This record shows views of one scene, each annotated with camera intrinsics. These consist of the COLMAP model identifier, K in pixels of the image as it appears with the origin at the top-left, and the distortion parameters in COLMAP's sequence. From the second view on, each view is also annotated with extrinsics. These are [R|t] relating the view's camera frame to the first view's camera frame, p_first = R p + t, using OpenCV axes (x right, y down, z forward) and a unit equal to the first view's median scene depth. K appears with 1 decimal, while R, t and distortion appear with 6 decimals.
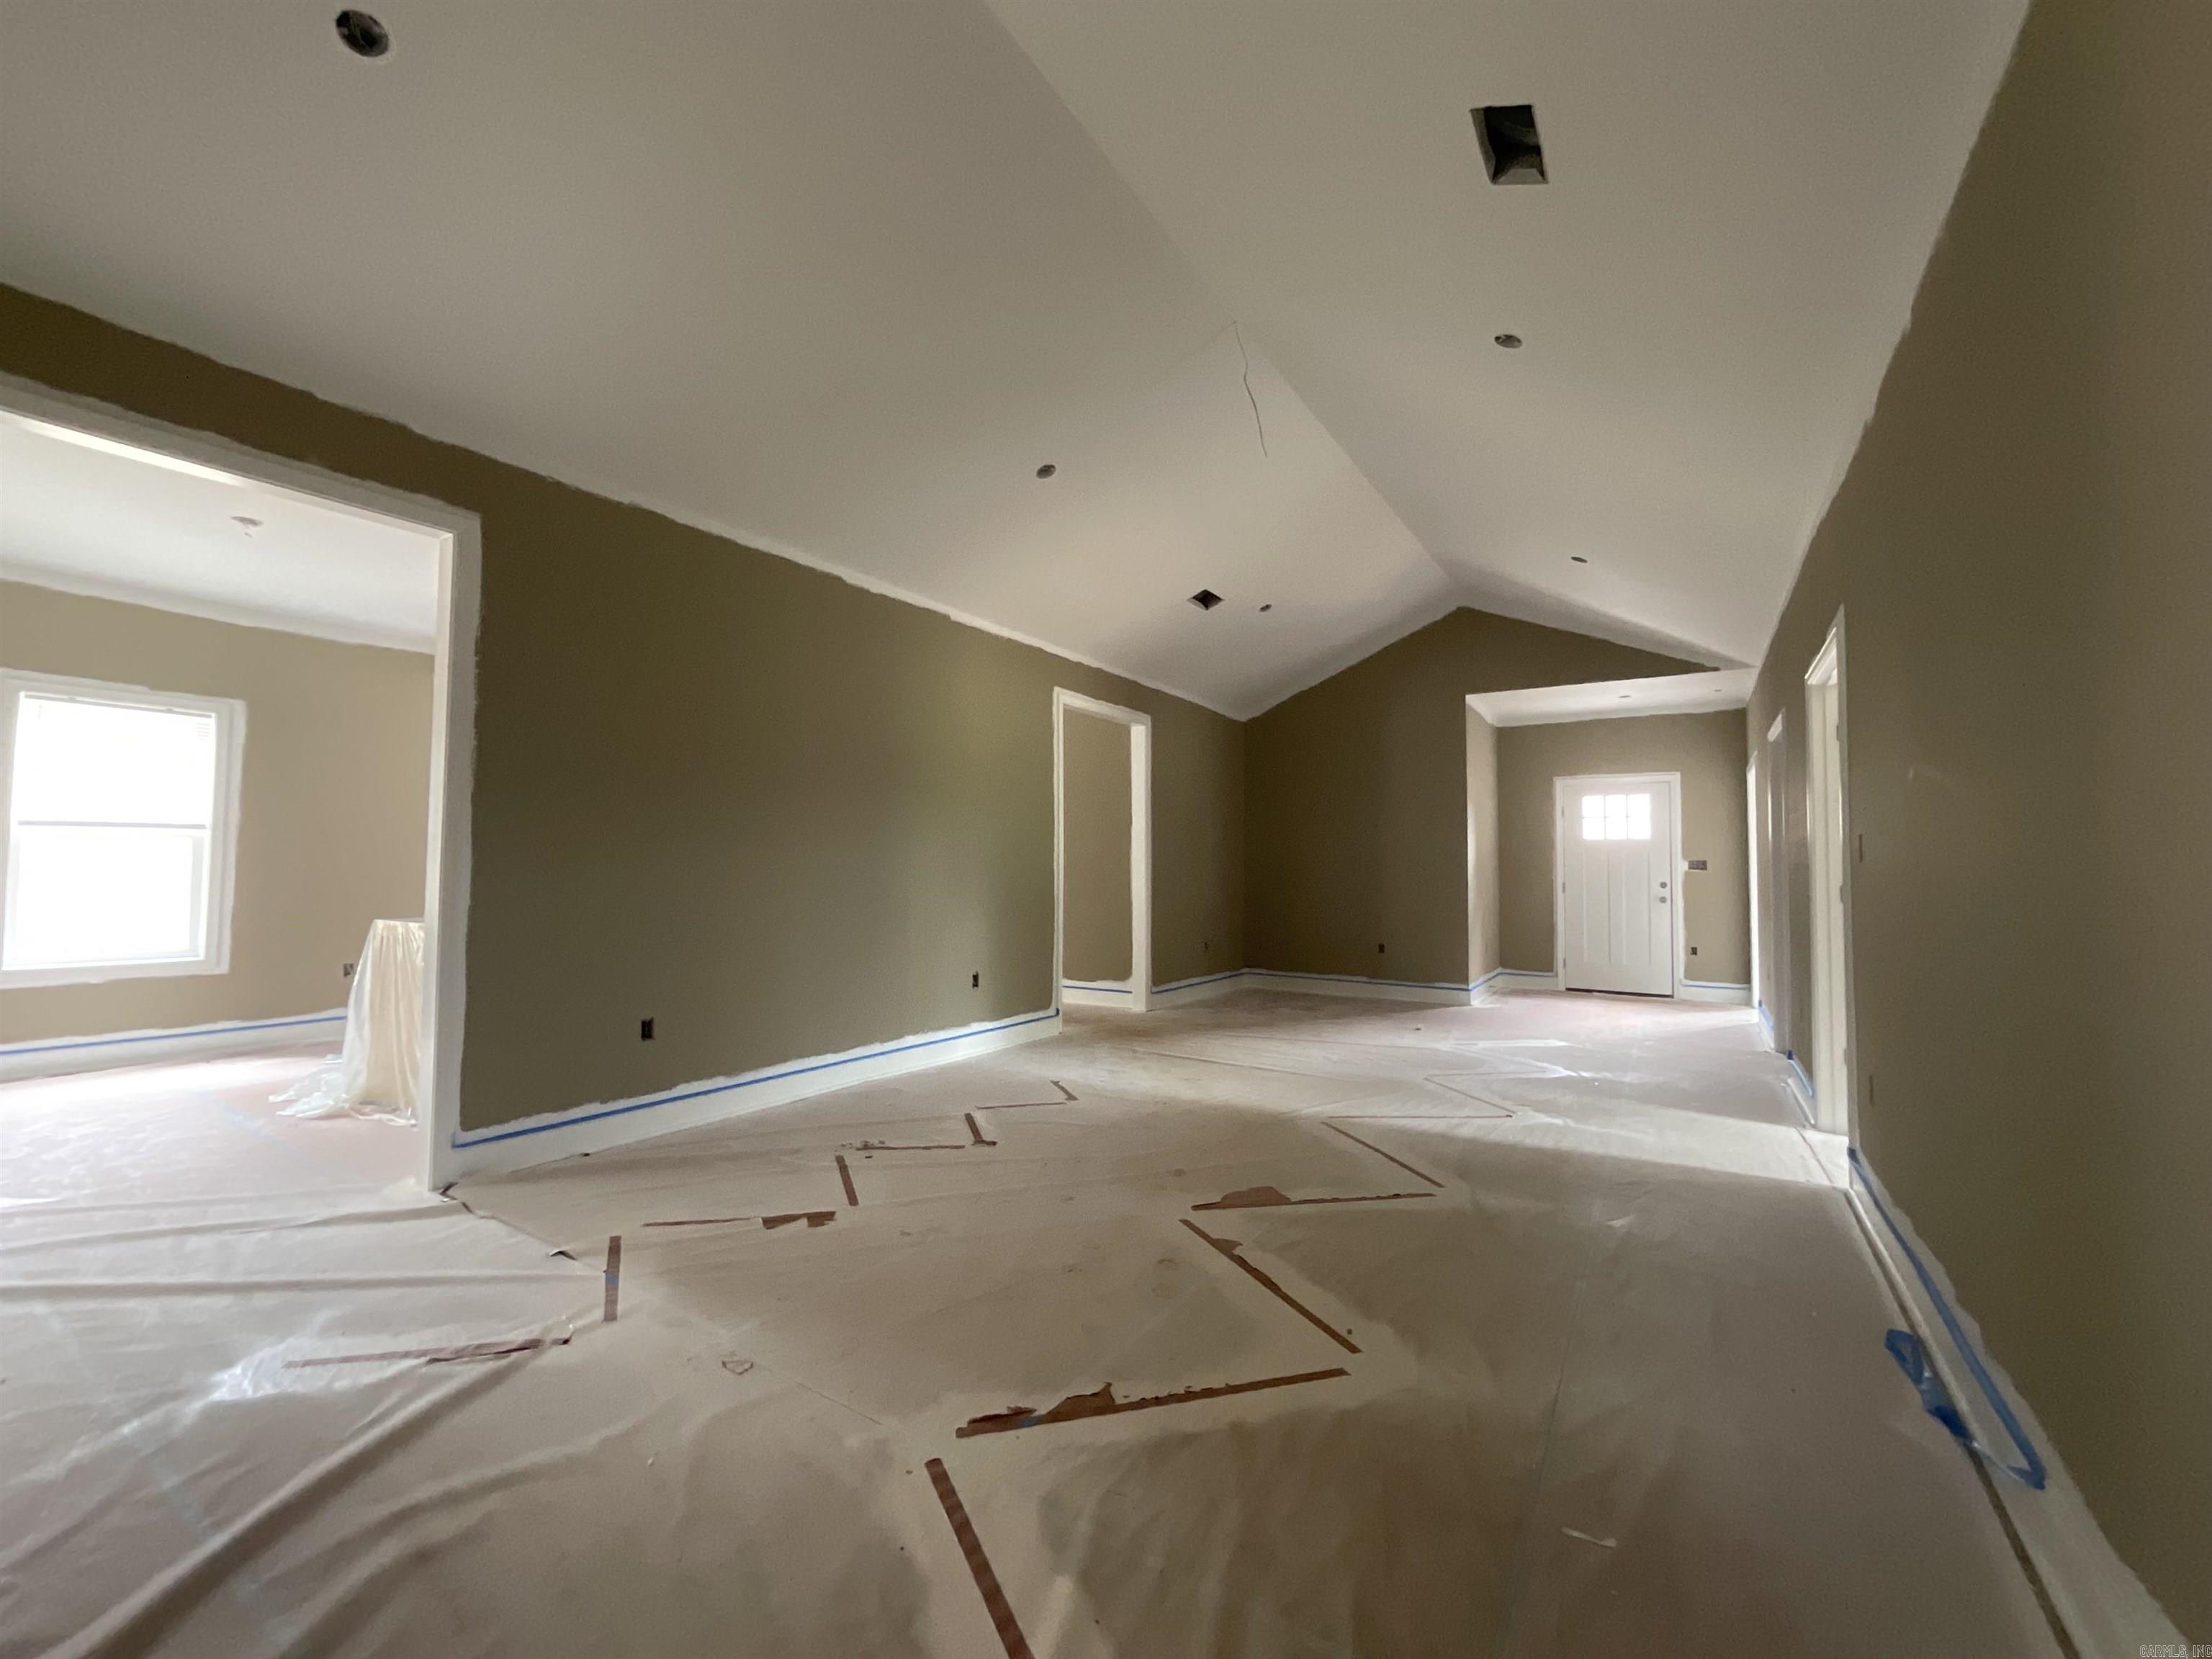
lens RADIAL K [[897.7, 0, 1105.7], [0, 897.7, 831.0], [0, 0, 1]] dist [-0.014340, 0.016210]
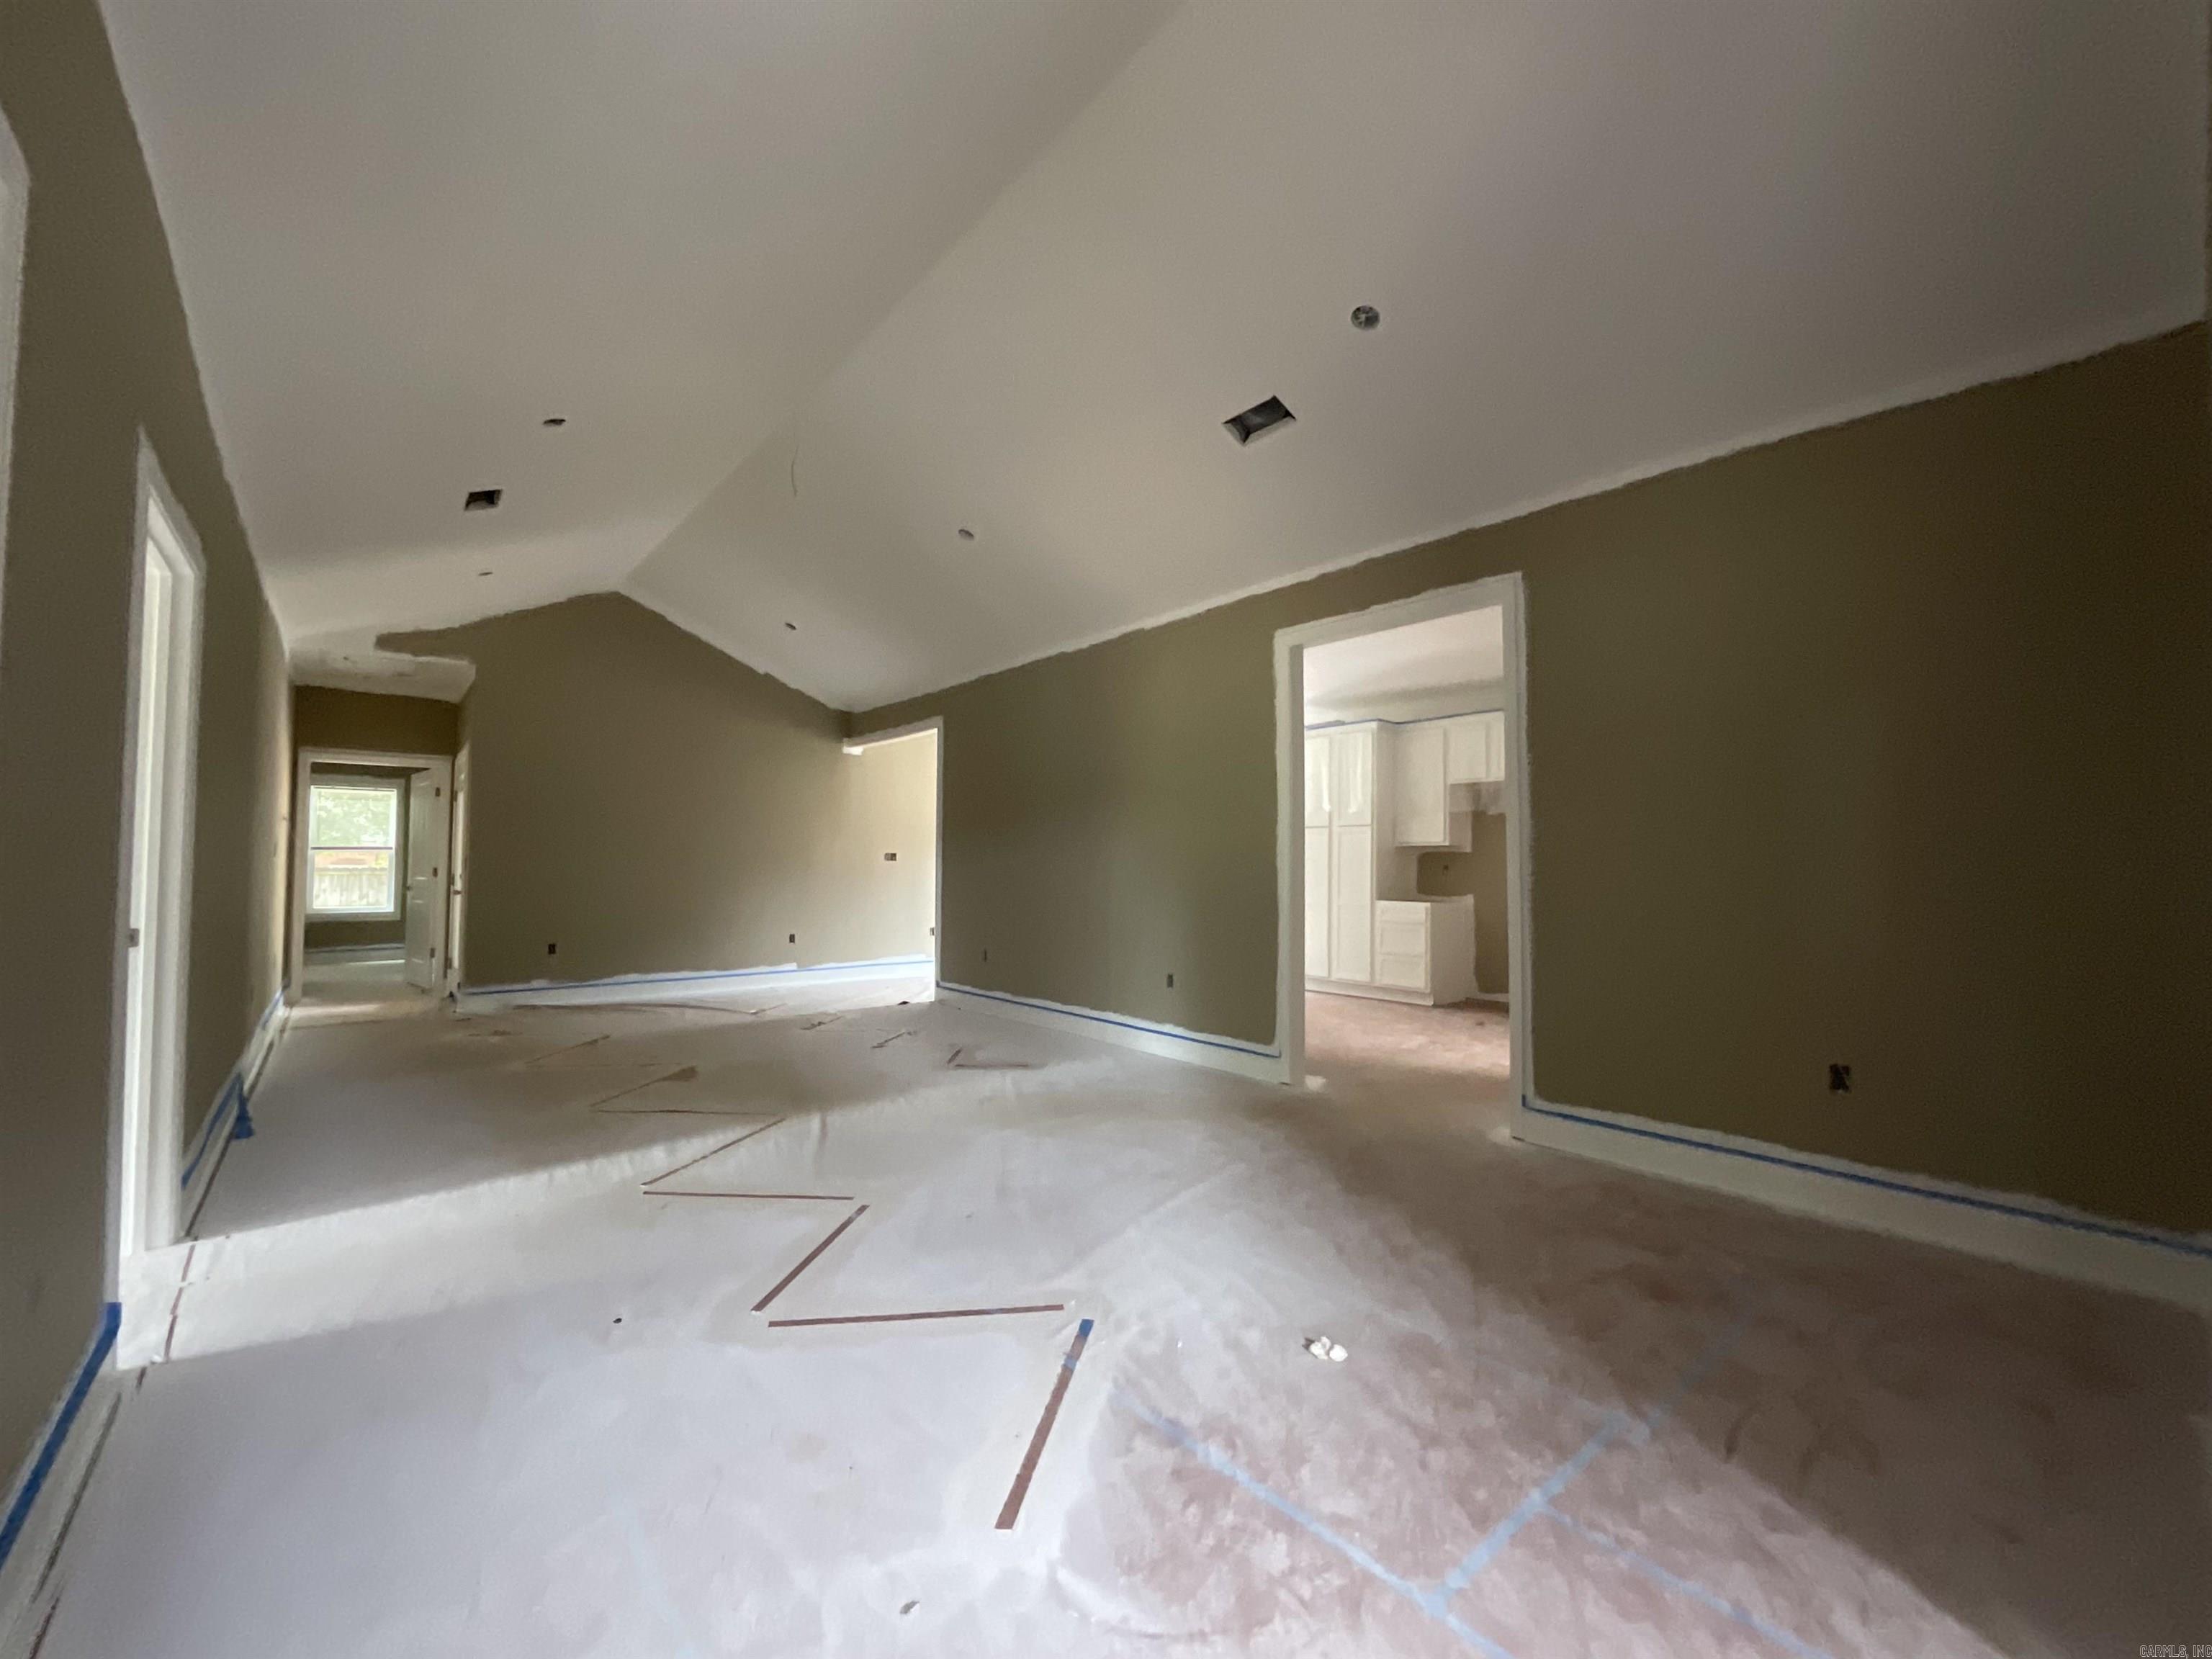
lens RADIAL K [[897.7, 0, 1105.7], [0, 897.7, 831.0], [0, 0, 1]] dist [-0.014340, 0.016210]
pose [[-0.288227, -0.046914, -0.956412, 0.841881], [0.037762, 0.997465, -0.060308, 0.061015], [0.956817, -0.053498, -0.285725, 1.251419]]
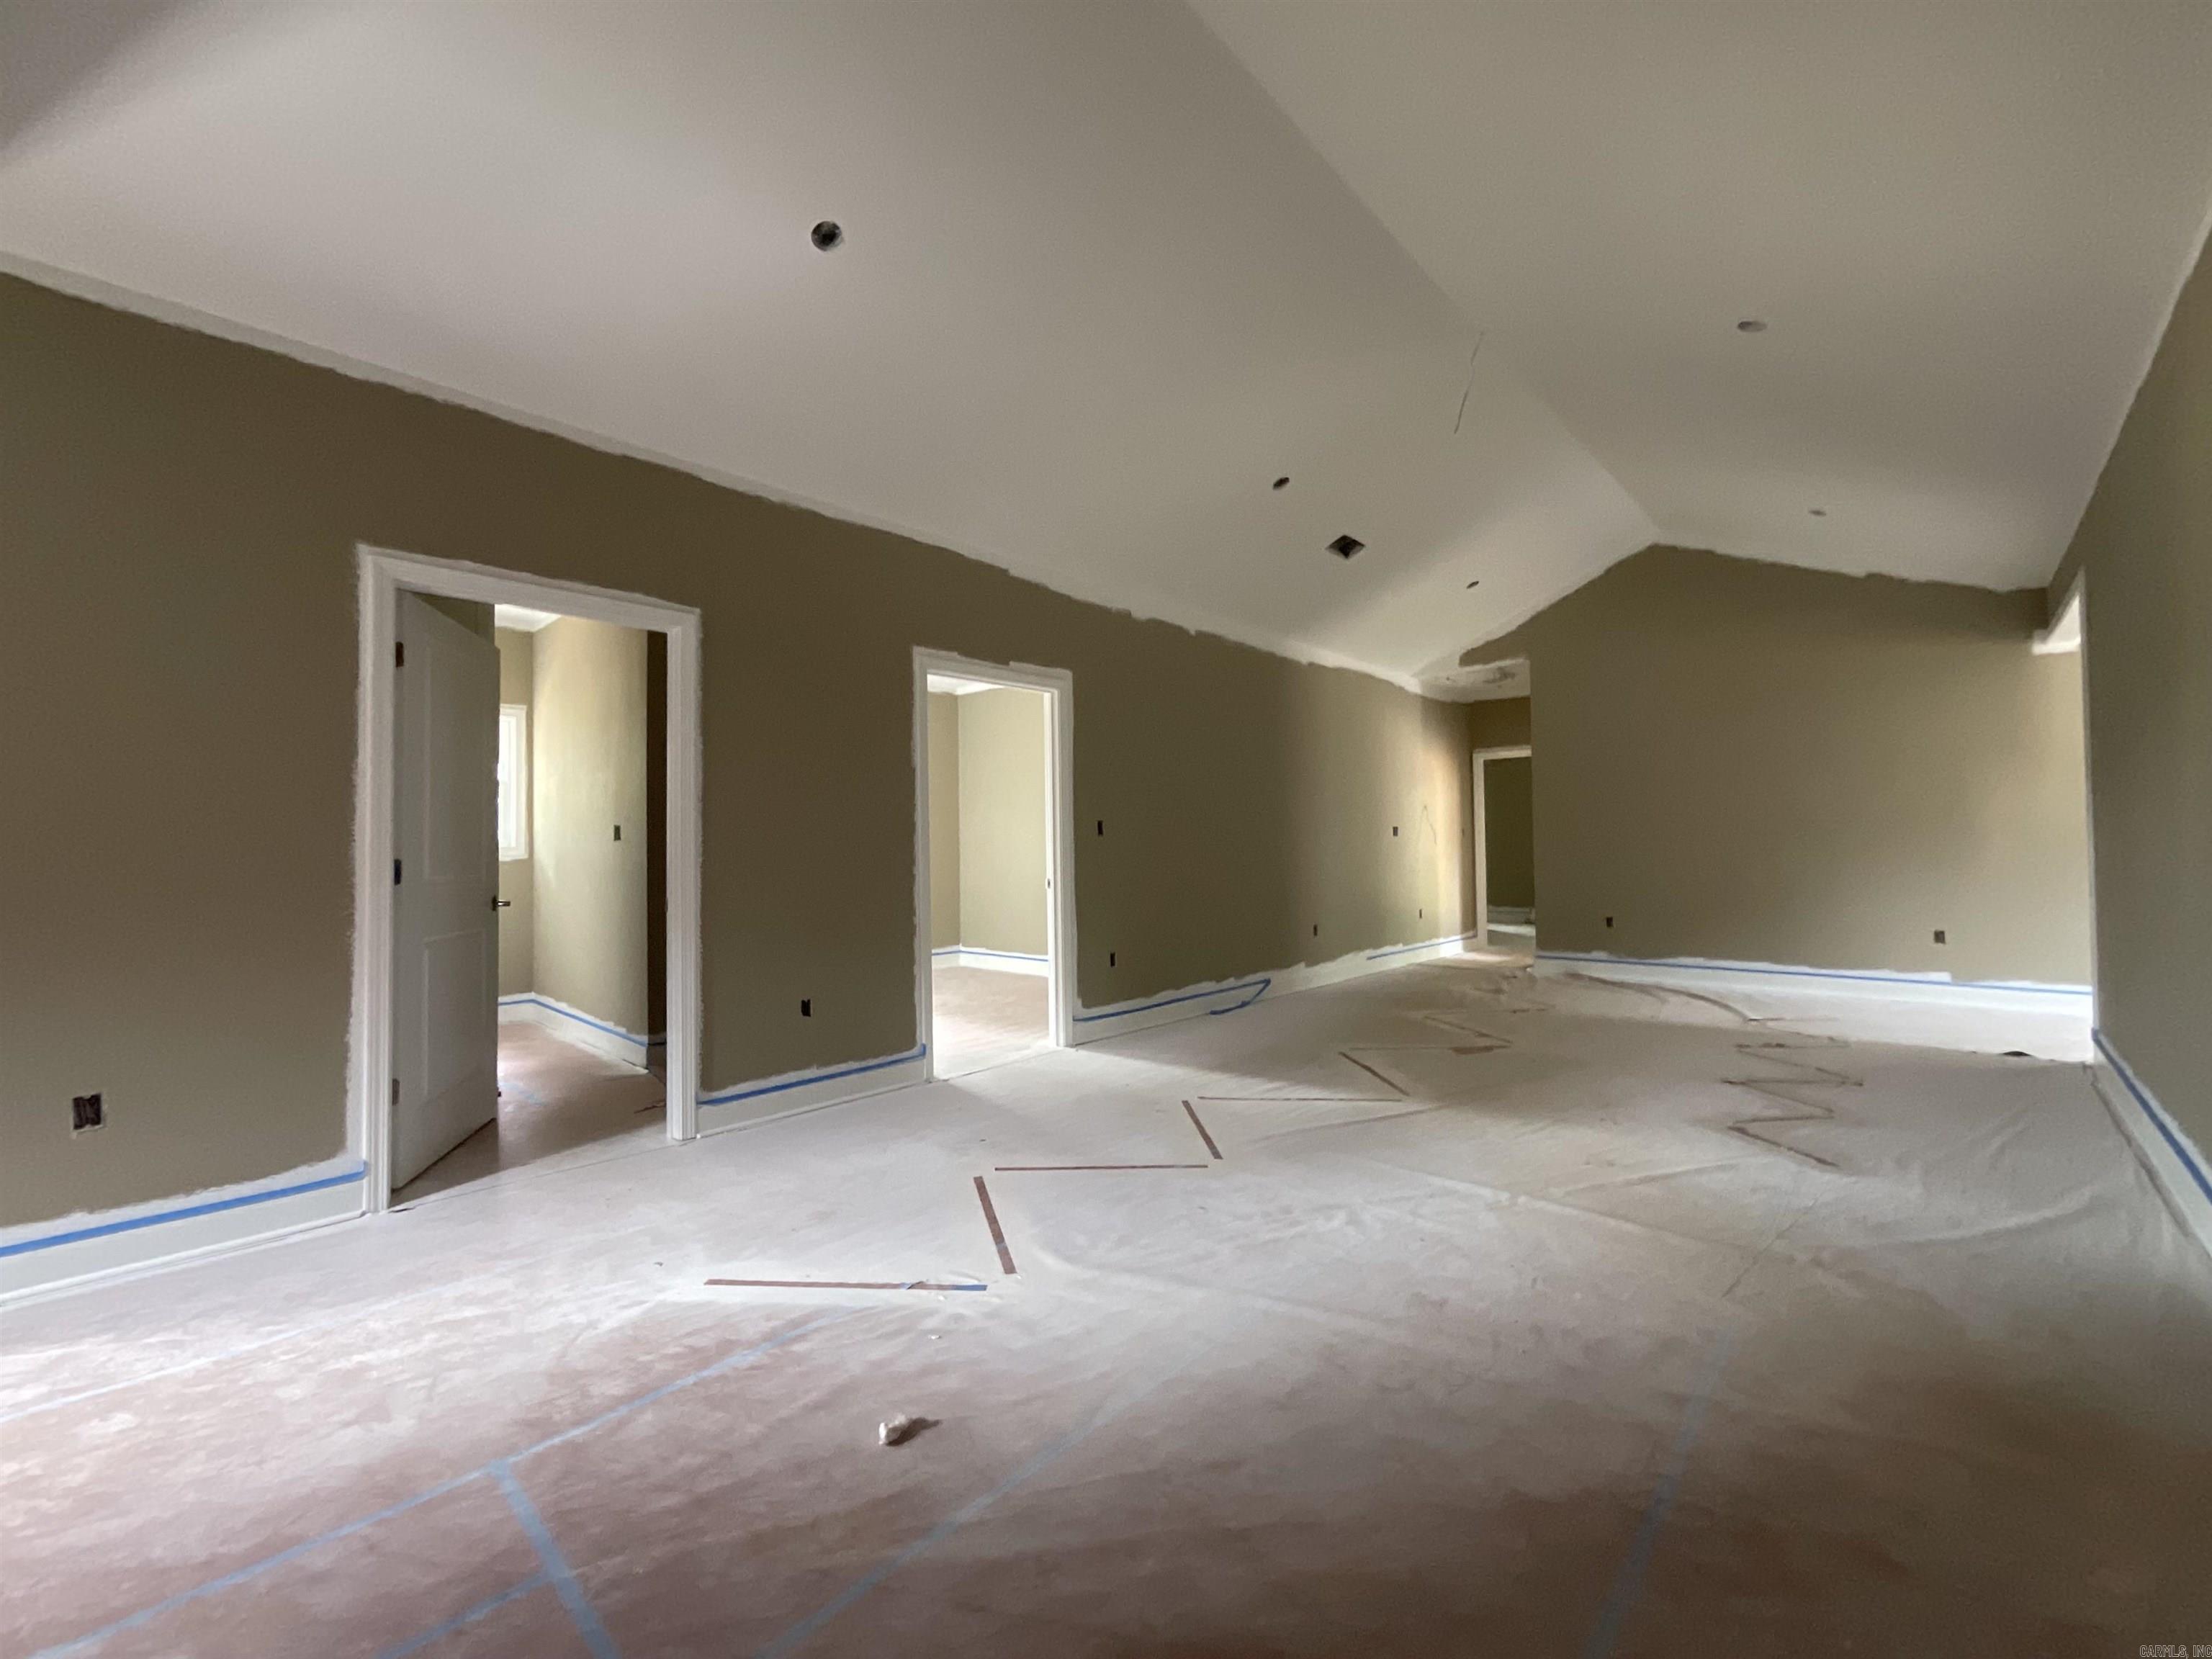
lens RADIAL K [[897.7, 0, 1105.7], [0, 897.7, 831.0], [0, 0, 1]] dist [-0.014340, 0.016210]
pose [[-0.986233, 0.011088, 0.164989, 0.304535], [0.000371, 0.997895, -0.064848, 0.075382], [-0.165361, -0.063895, -0.984161, 1.533638]]
